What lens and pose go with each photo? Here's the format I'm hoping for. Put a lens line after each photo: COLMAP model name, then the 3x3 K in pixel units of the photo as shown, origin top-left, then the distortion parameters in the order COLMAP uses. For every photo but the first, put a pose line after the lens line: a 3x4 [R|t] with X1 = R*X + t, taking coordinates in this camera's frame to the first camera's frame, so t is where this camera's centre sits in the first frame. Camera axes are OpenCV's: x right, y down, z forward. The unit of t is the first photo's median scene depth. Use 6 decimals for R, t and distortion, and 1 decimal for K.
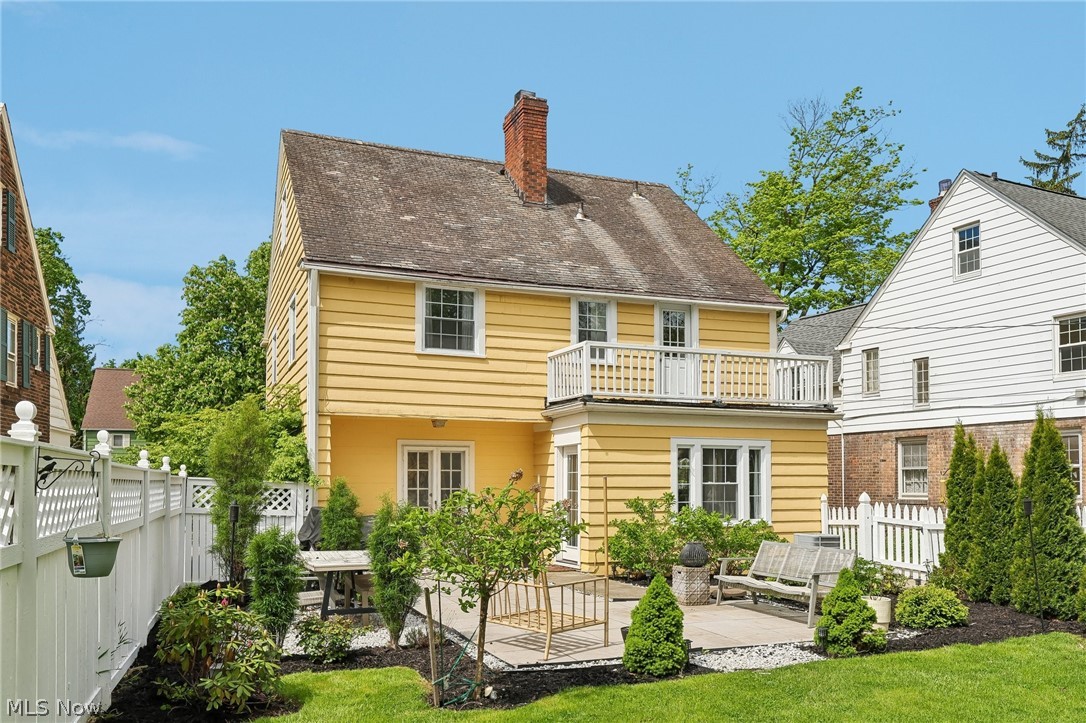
lens RADIAL K [[873.5, 0, 543.9], [0, 873.5, 364.0], [0, 0, 1]] dist [0.003430, -0.000277]
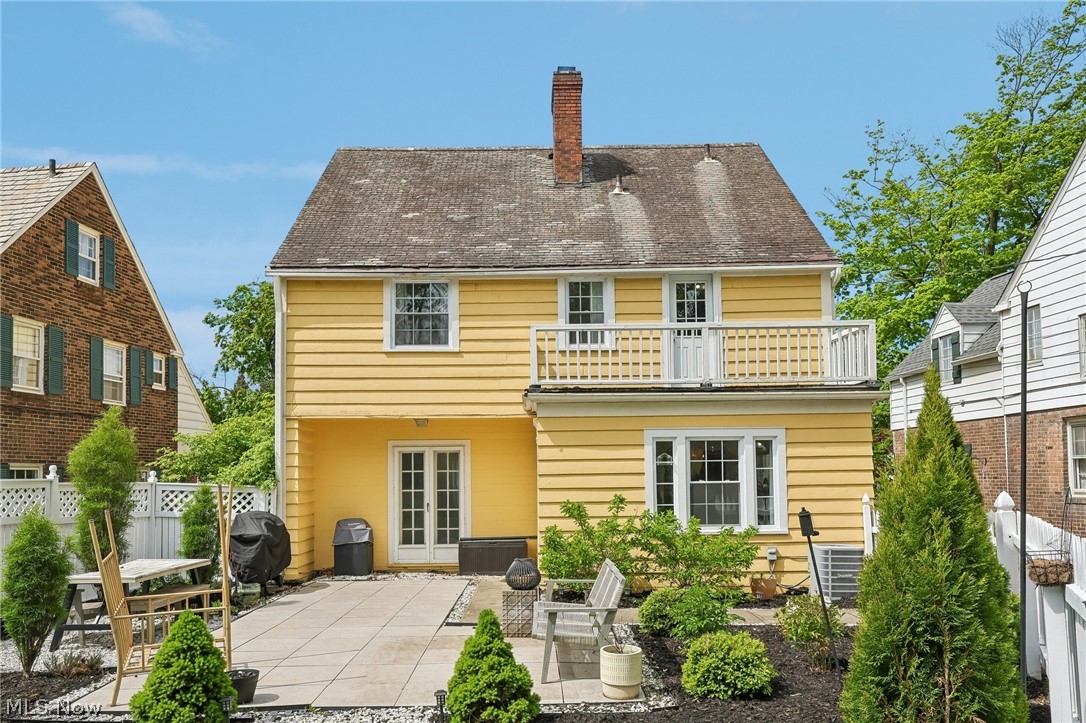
lens RADIAL K [[823.4, 0, 541.4], [0, 823.4, 357.9], [0, 0, 1]] dist [-0.000267, -0.000863]
pose [[0.925532, -0.066073, -0.372861, 0.338408], [0.062954, 0.997805, -0.020548, 0.023374], [0.373400, -0.004455, 0.927660, 0.204508]]
